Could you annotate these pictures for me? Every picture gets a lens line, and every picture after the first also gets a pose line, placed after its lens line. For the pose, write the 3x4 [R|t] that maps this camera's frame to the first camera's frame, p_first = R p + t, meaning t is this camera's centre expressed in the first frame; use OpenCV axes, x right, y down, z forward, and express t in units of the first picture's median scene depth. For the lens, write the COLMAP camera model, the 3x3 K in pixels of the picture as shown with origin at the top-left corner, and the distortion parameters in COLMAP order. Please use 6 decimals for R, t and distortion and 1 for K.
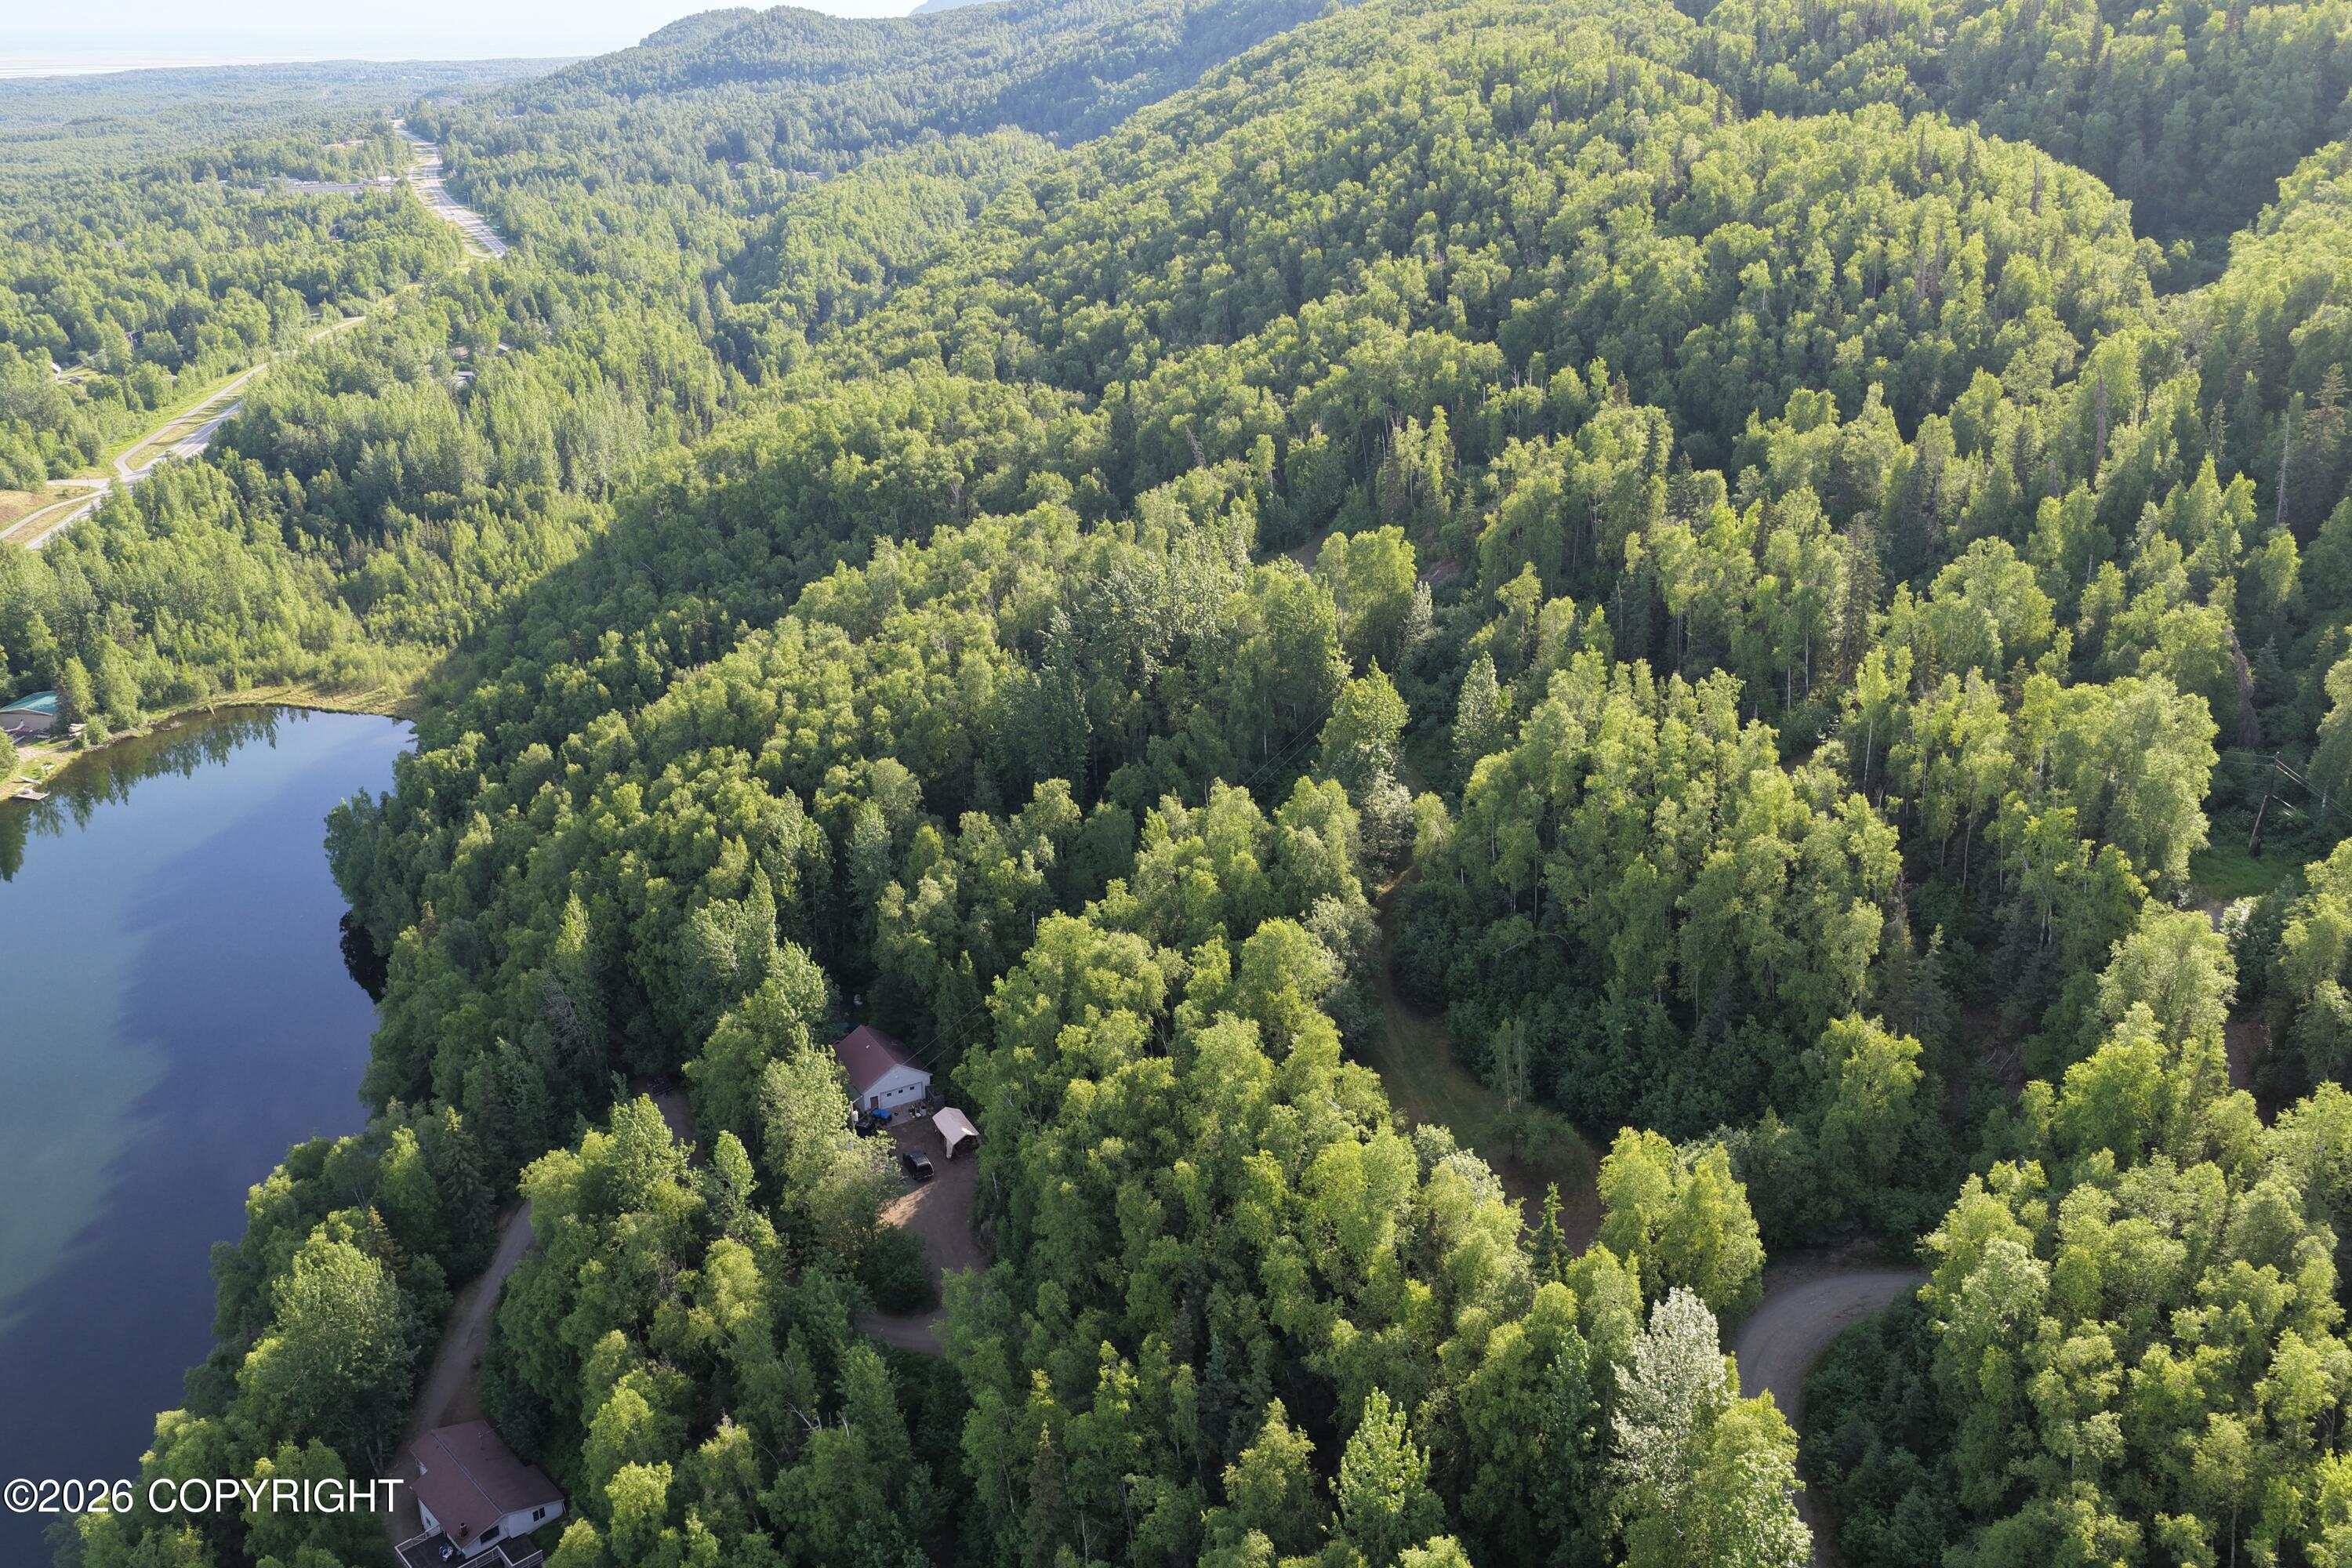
lens RADIAL K [[1951.5, 0, 1181.4], [0, 1951.5, 790.5], [0, 0, 1]] dist [-0.013572, 0.042259]
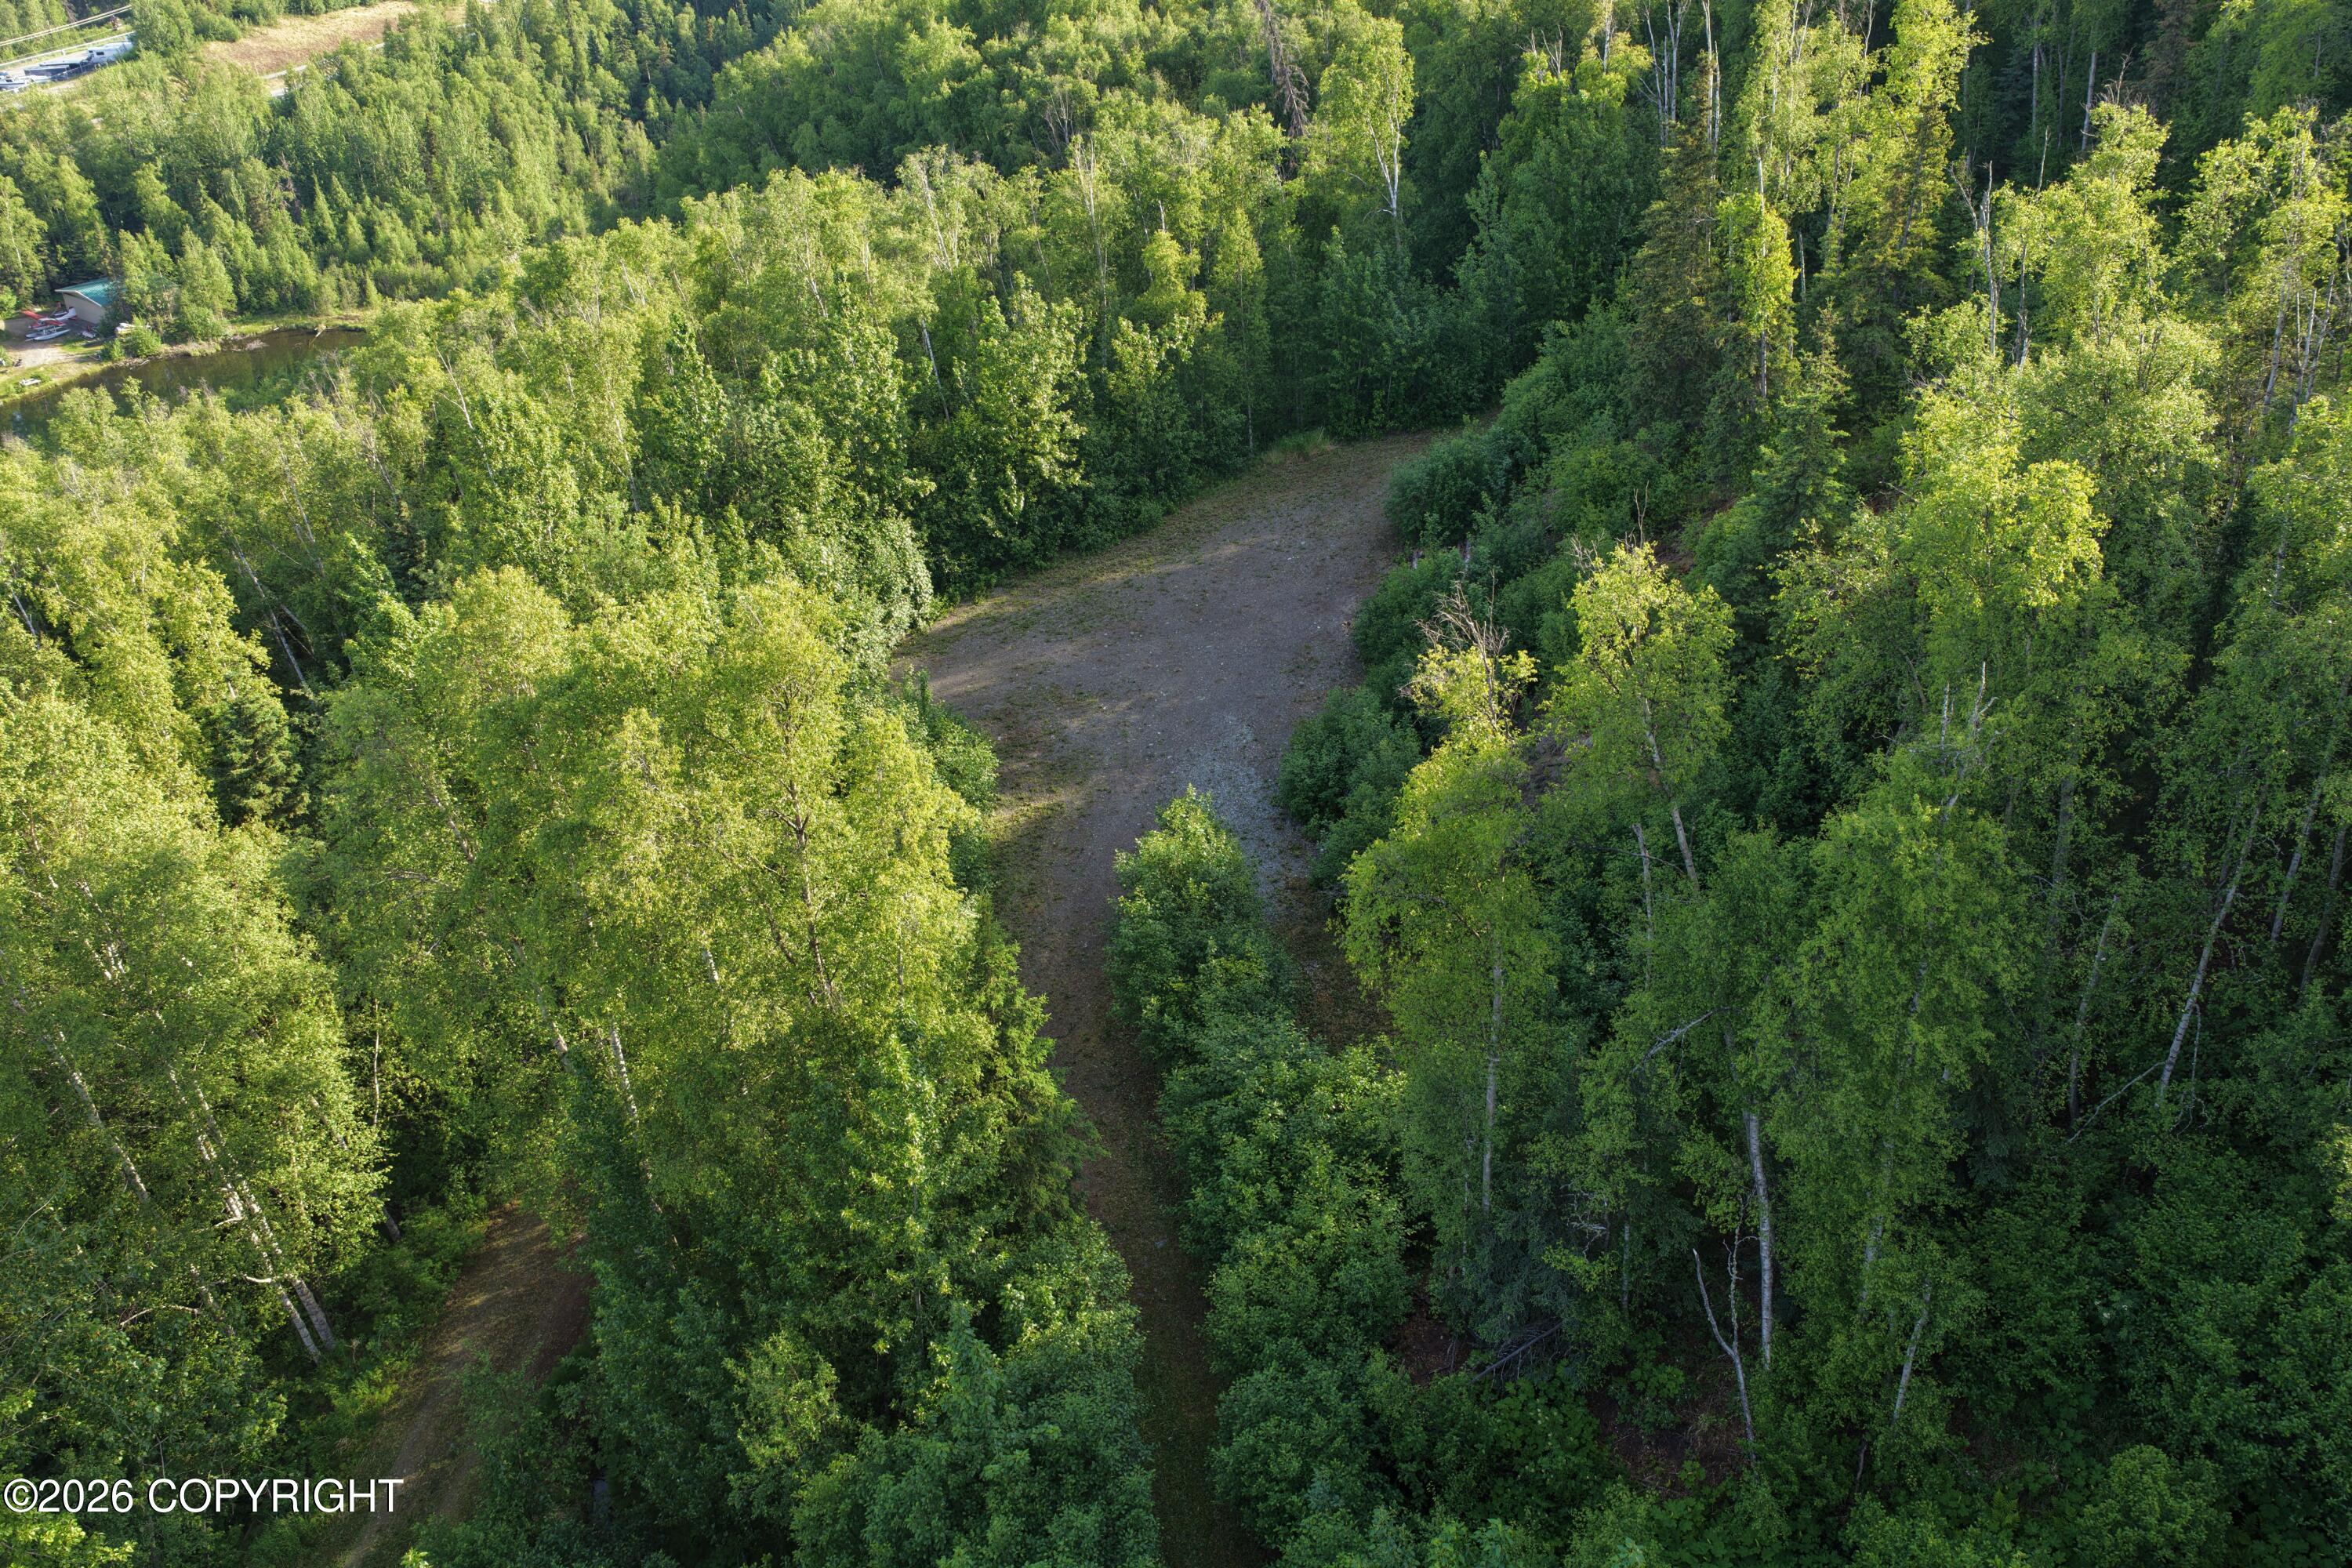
lens RADIAL K [[1951.5, 0, 1181.4], [0, 1951.5, 790.5], [0, 0, 1]] dist [-0.013572, 0.042259]
pose [[0.875299, 0.254652, -0.411102, 0.113256], [-0.177827, 0.960048, 0.216069, -0.090771], [0.449700, -0.116020, 0.885612, 0.497760]]
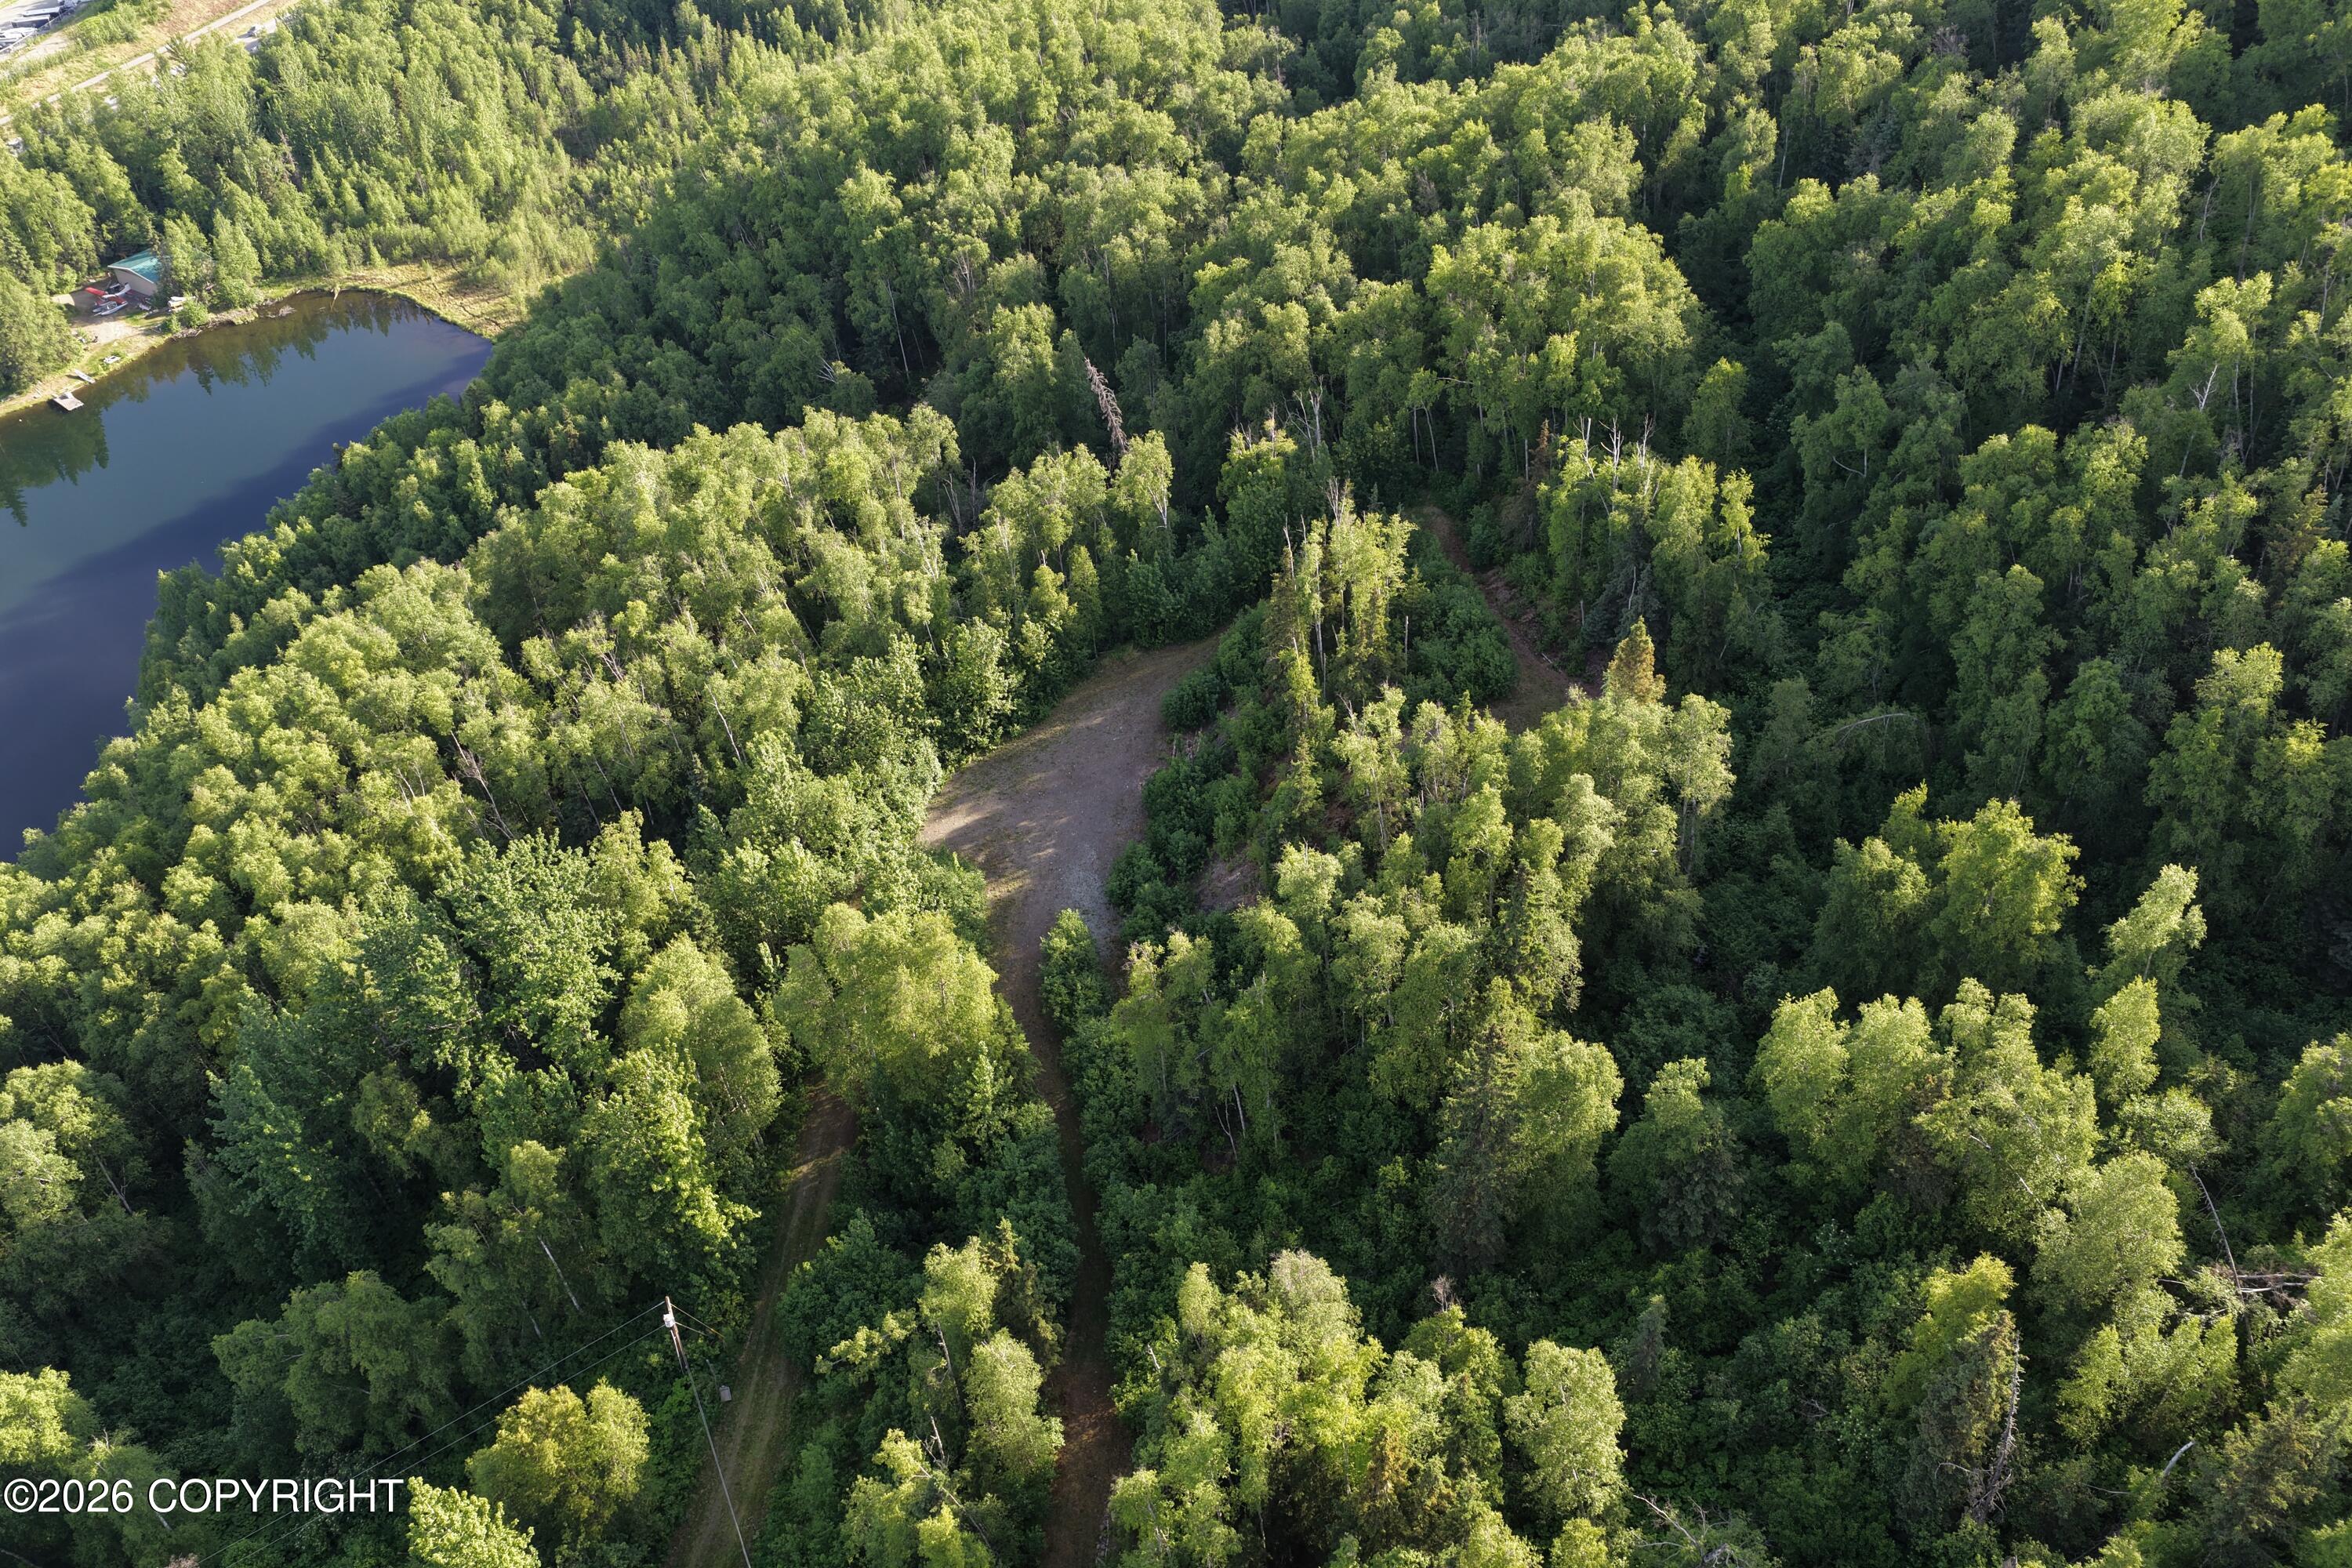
lens RADIAL K [[1951.5, 0, 1181.4], [0, 1951.5, 790.5], [0, 0, 1]] dist [-0.013572, 0.042259]
pose [[0.905201, 0.273523, -0.325262, 0.176863], [-0.154060, 0.924491, 0.348686, -0.196604], [0.396075, -0.265521, 0.878990, 0.341799]]
